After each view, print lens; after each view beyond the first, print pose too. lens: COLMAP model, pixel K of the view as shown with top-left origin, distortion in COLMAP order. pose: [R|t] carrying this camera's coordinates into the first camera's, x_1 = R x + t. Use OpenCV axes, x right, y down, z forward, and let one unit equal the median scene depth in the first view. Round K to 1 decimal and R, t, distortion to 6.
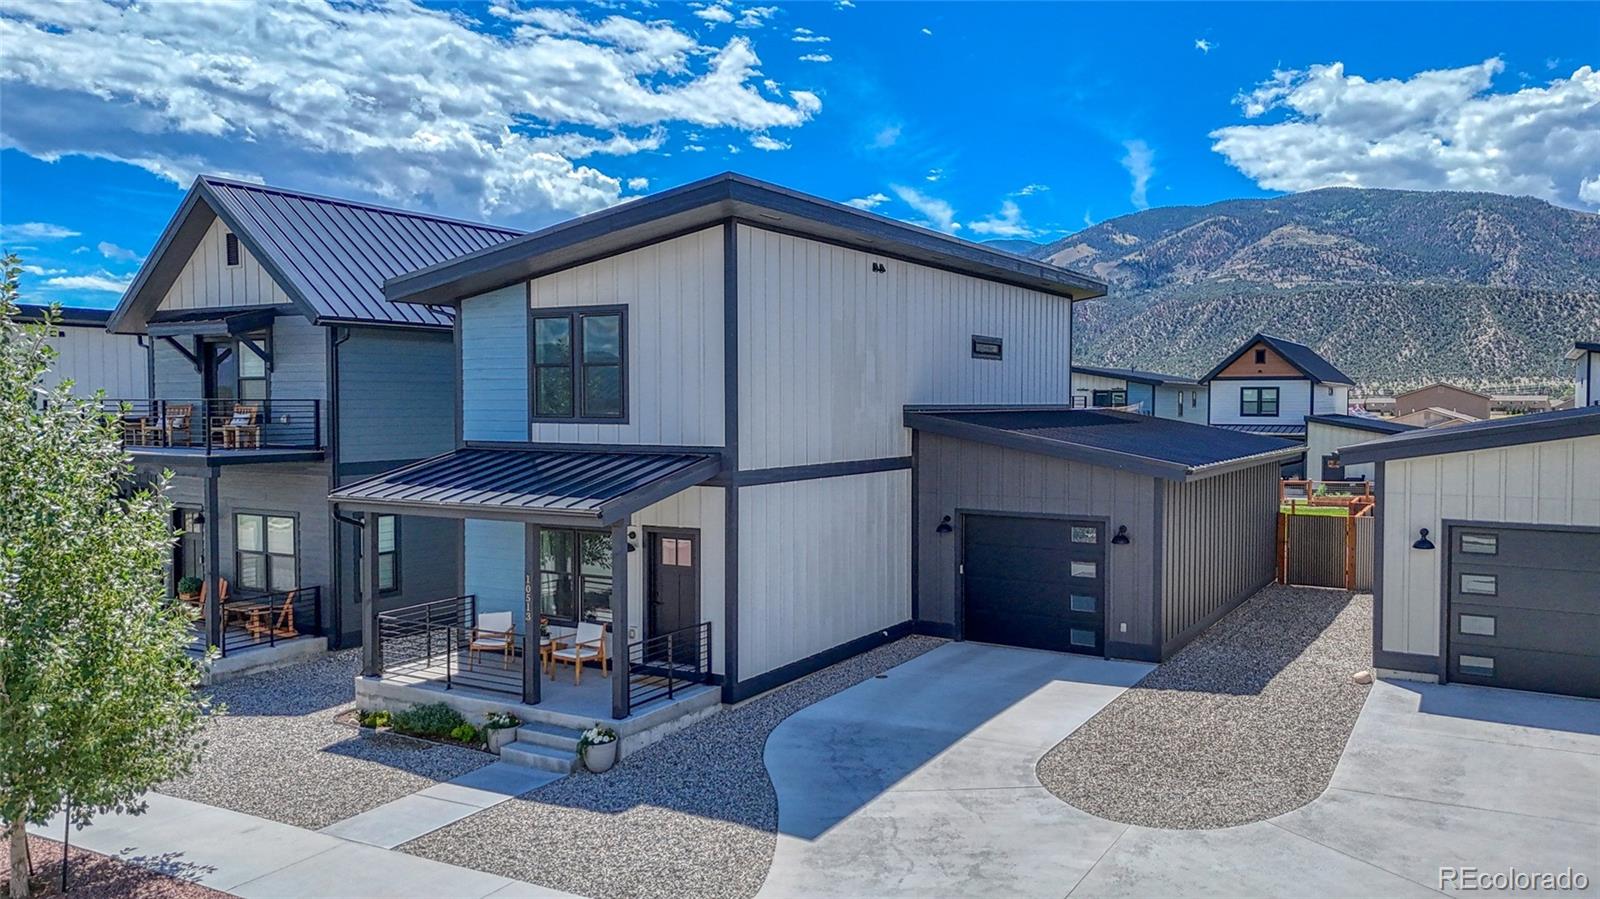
lens RADIAL K [[1182.0, 0, 802.7], [0, 1182.0, 440.8], [0, 0, 1]] dist [0.071757, -0.072369]
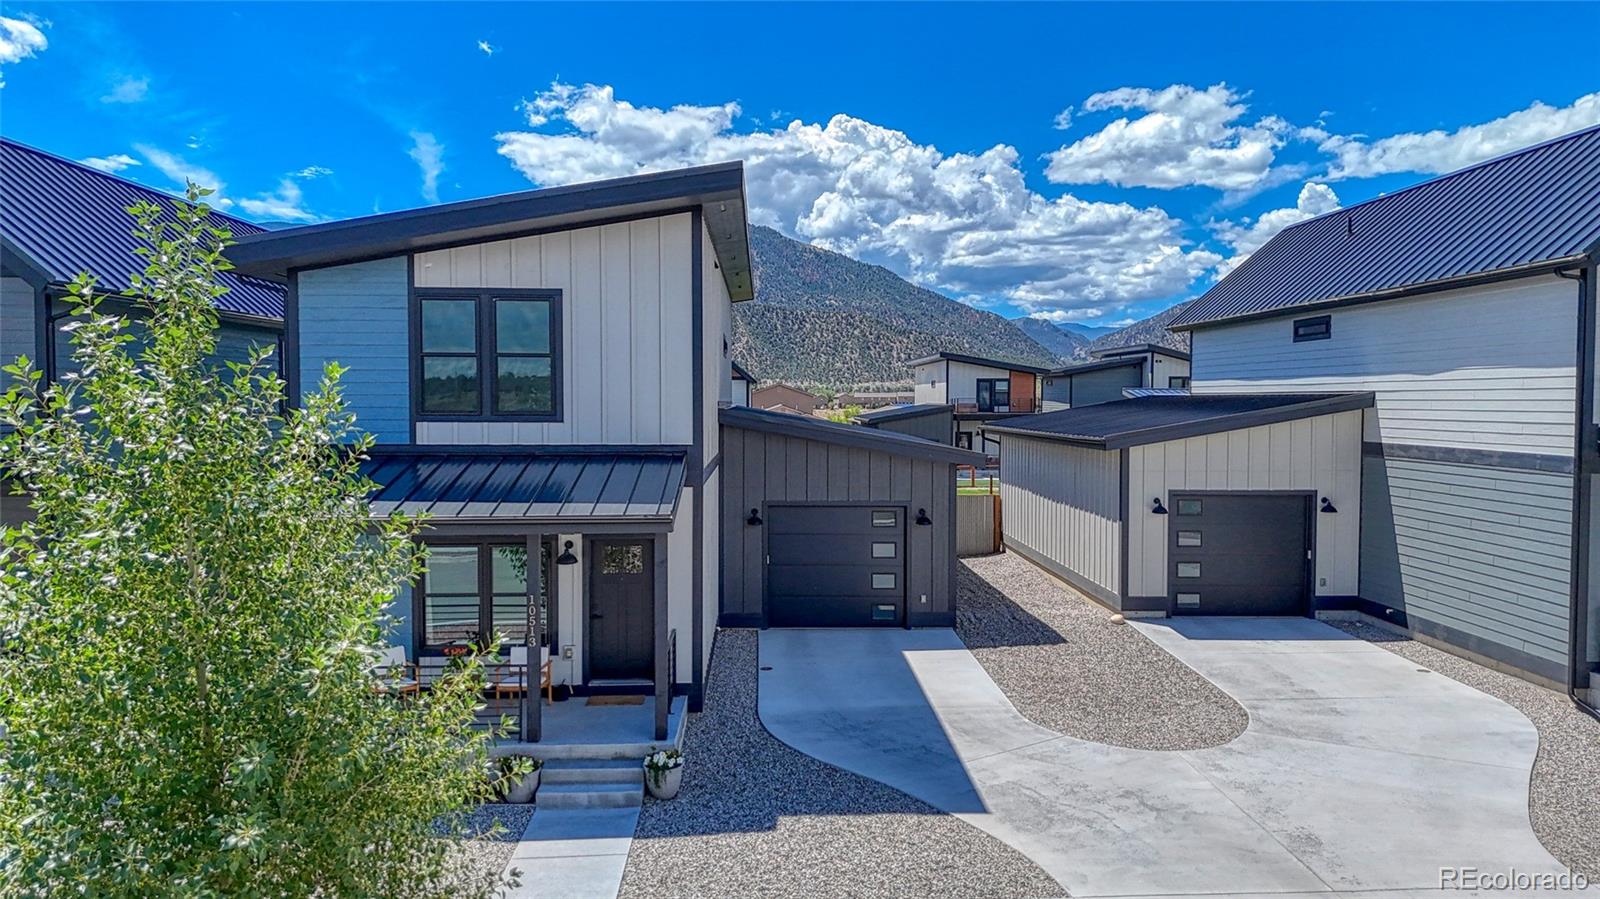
lens RADIAL K [[1182.0, 0, 802.7], [0, 1182.0, 440.8], [0, 0, 1]] dist [0.071757, -0.072369]
pose [[0.837285, -0.017934, 0.546472, -0.401978], [0.016230, 0.999837, 0.007946, -0.003261], [-0.546526, 0.002216, 0.837439, 0.116043]]
